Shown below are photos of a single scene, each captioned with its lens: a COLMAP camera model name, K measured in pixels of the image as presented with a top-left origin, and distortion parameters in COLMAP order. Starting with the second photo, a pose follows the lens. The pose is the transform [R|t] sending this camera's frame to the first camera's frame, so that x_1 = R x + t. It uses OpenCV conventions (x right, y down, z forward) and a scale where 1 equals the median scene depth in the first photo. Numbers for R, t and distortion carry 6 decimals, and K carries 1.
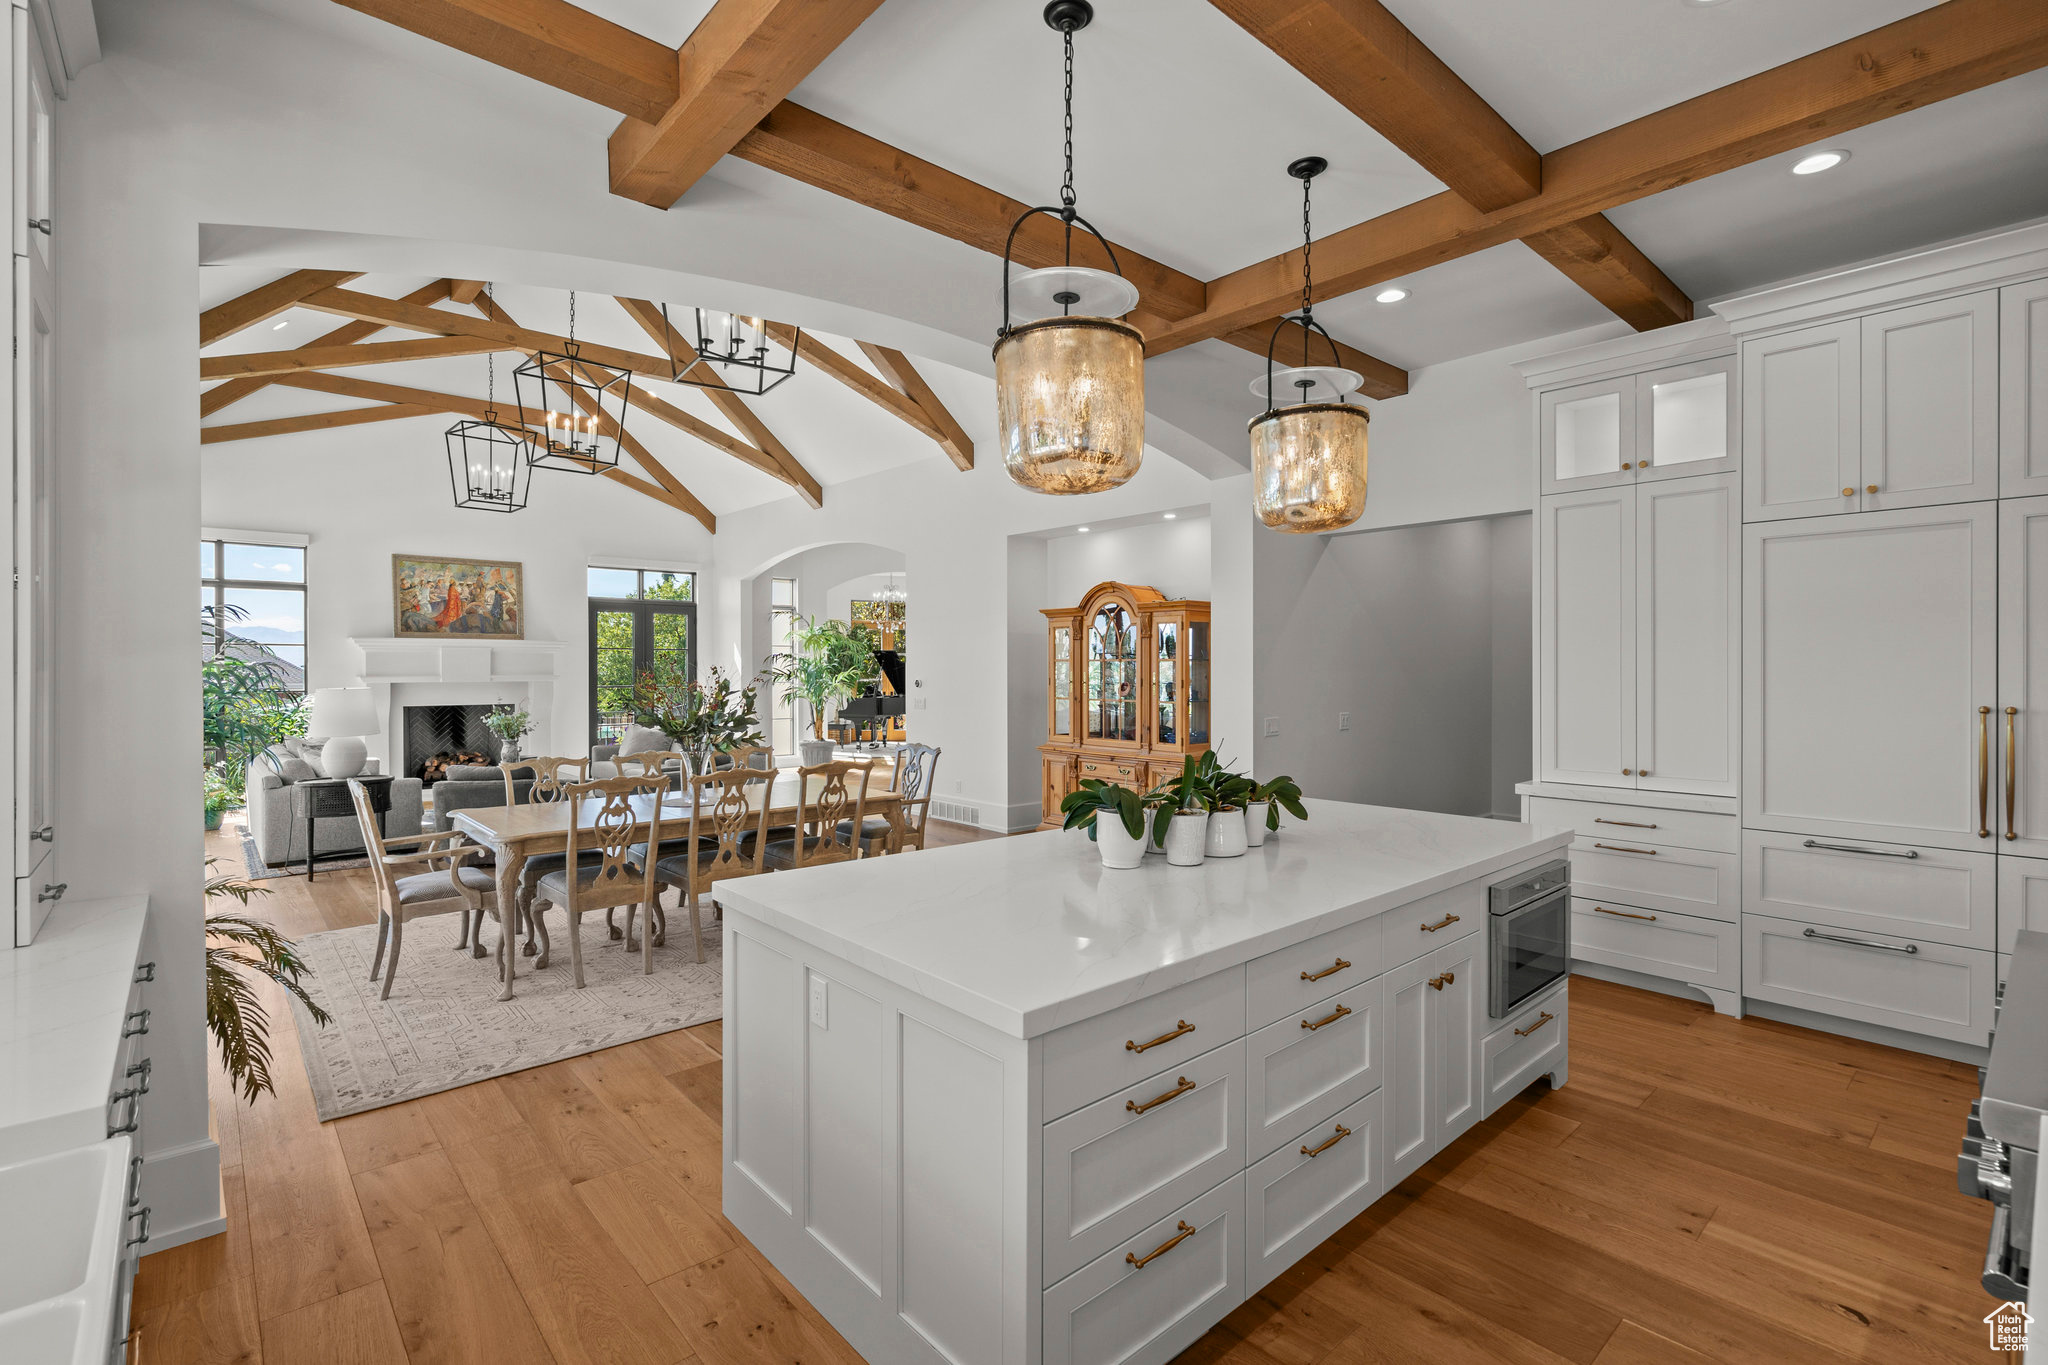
lens RADIAL K [[928.8, 0, 1019.8], [0, 928.8, 675.1], [0, 0, 1]] dist [-0.003336, 0.000522]
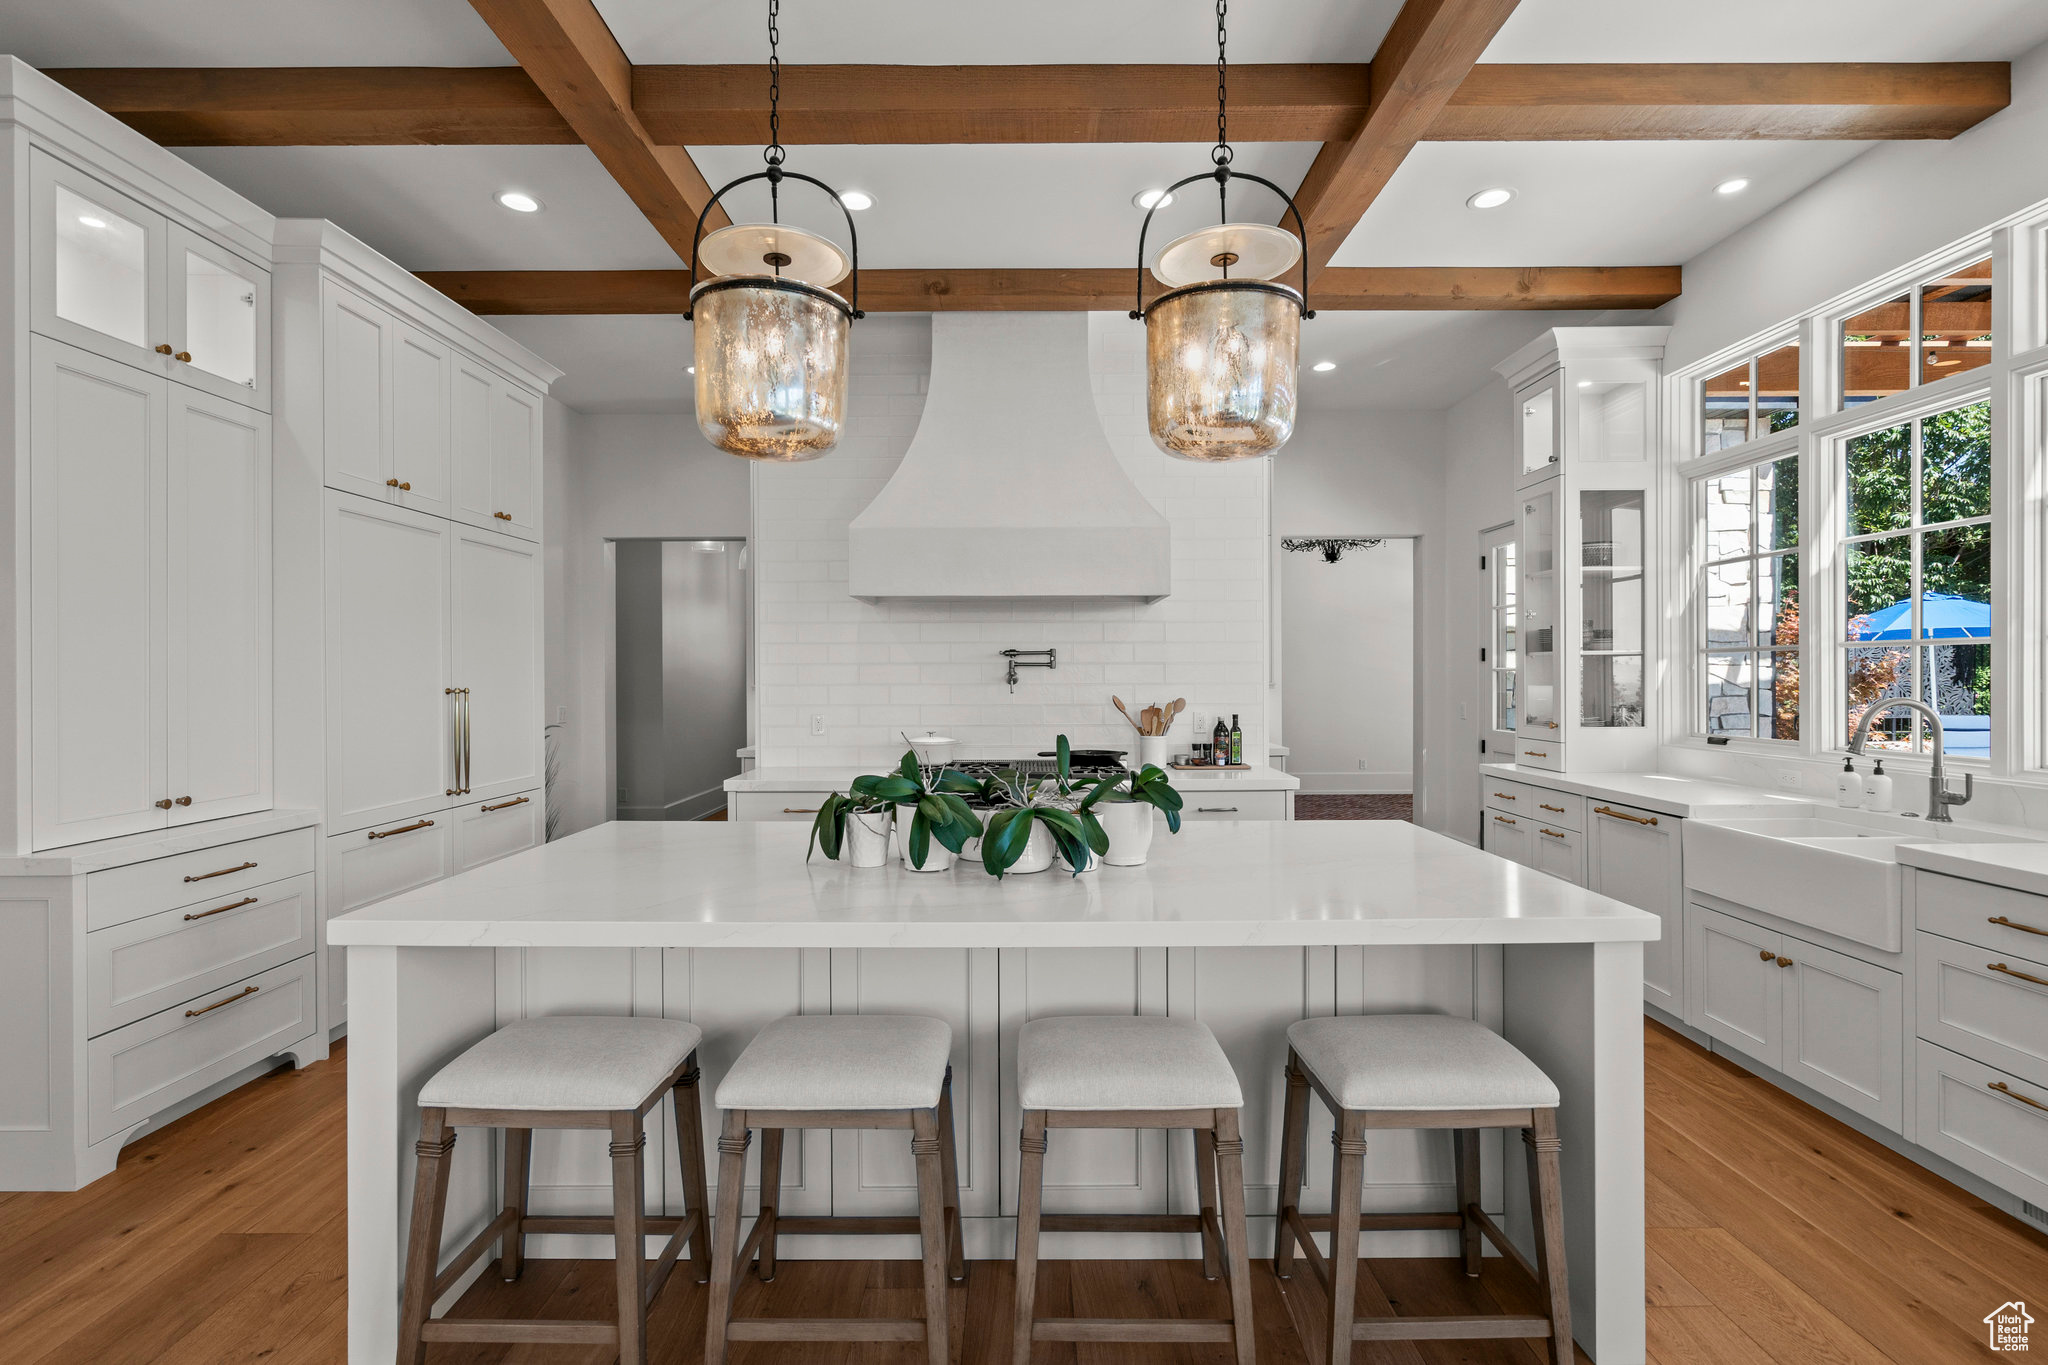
lens RADIAL K [[937.2, 0, 1020.6], [0, 937.2, 678.2], [0, 0, 1]] dist [-0.003060, 0.001049]
pose [[-0.749103, 0.005357, 0.662432, -0.336950], [0.012876, 0.999896, 0.006474, 0.022538], [-0.662329, 0.013379, -0.749094, 1.435192]]
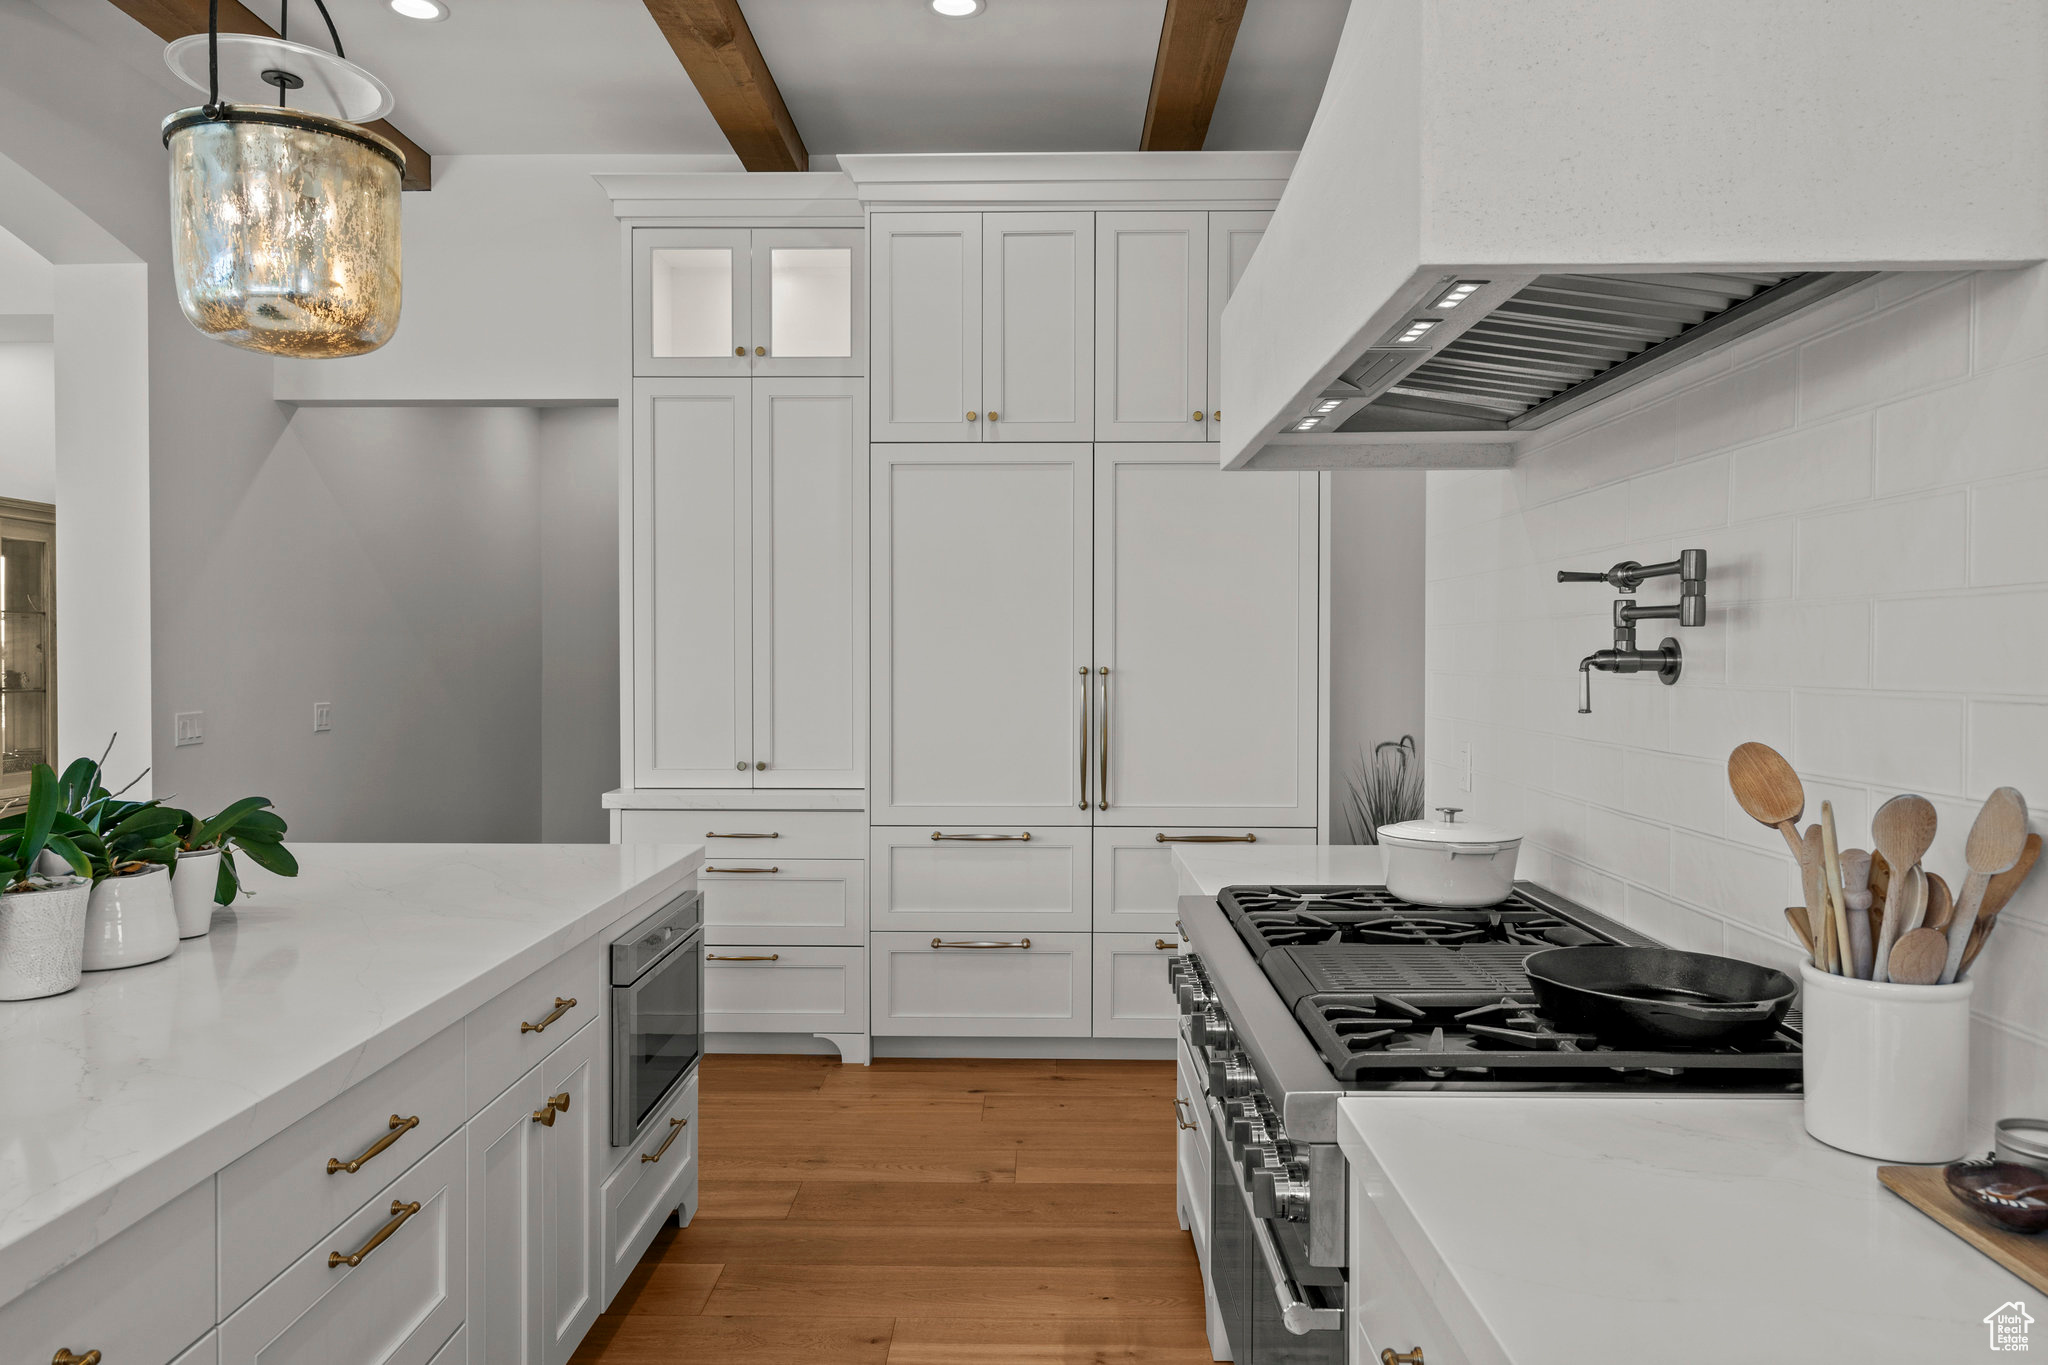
lens RADIAL K [[1358.1, 0, 1024.2], [0, 1358.1, 678.1], [0, 0, 1]] dist [-0.000076, 0.001998]
pose [[0.671641, -0.009096, 0.740821, 0.005549], [0.001711, 0.999941, 0.010727, 0.030436], [-0.740875, -0.005937, 0.671617, 0.140077]]
